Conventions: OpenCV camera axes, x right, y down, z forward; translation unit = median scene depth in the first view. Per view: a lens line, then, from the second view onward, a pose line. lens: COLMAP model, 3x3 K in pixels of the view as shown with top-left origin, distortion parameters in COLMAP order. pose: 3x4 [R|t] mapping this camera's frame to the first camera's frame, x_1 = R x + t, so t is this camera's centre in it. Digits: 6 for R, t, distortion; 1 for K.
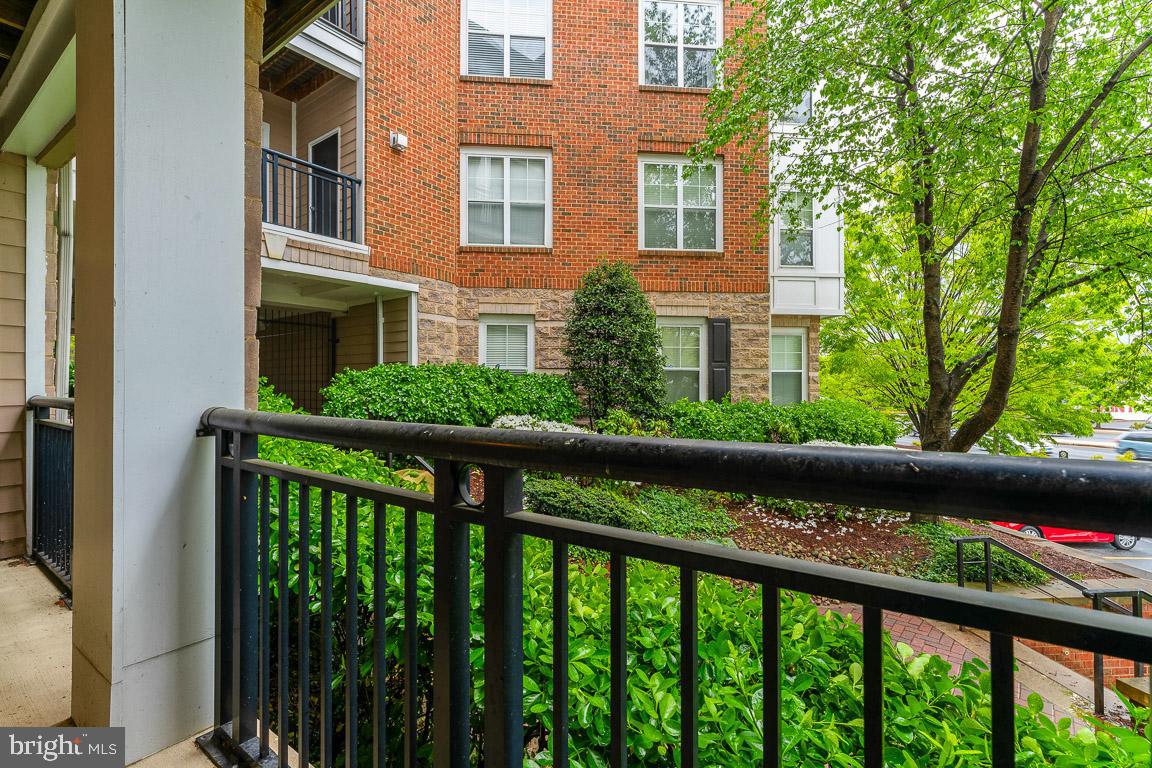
lens RADIAL K [[533.1, 0, 576.0], [0, 533.1, 384.0], [0, 0, 1]] dist [-0.001403, -0.000272]
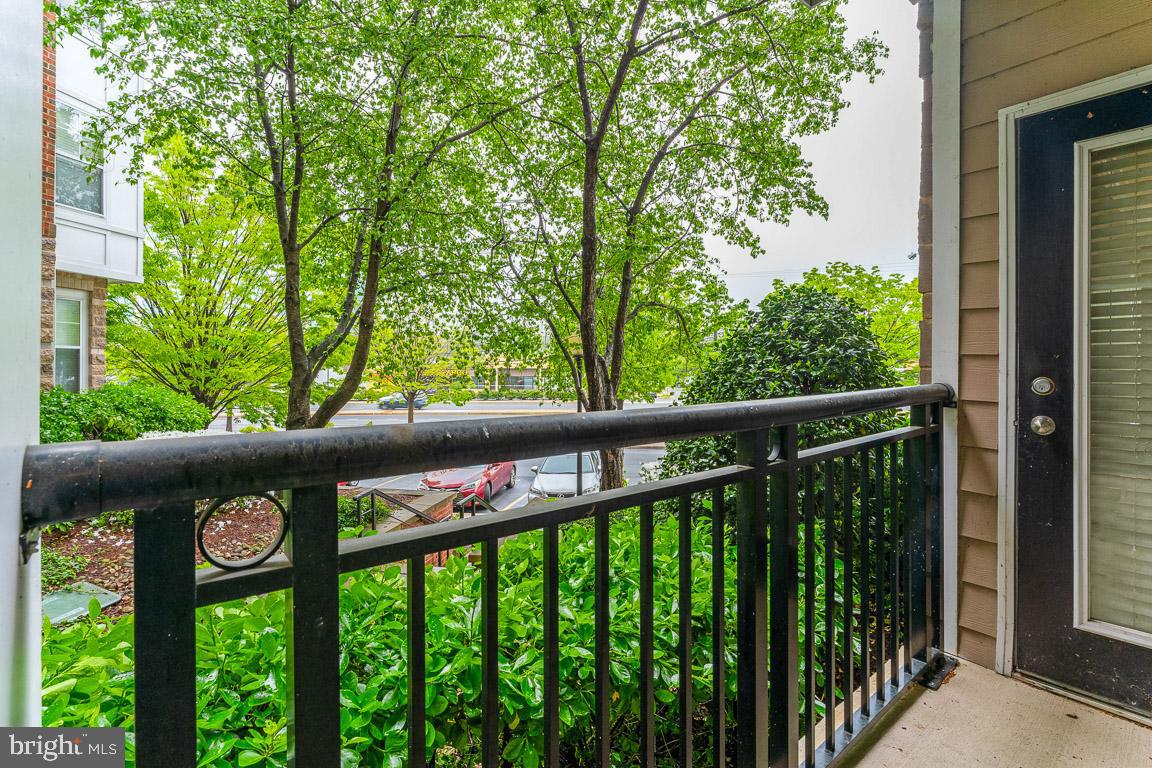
lens RADIAL K [[543.1, 0, 576.3], [0, 543.1, 369.2], [0, 0, 1]] dist [0.001237, 0.000448]
pose [[0.253727, -0.006956, 0.967251, -0.249697], [-0.001169, 0.999971, 0.007498, 0.000152], [-0.967275, -0.003033, 0.253711, 0.183247]]
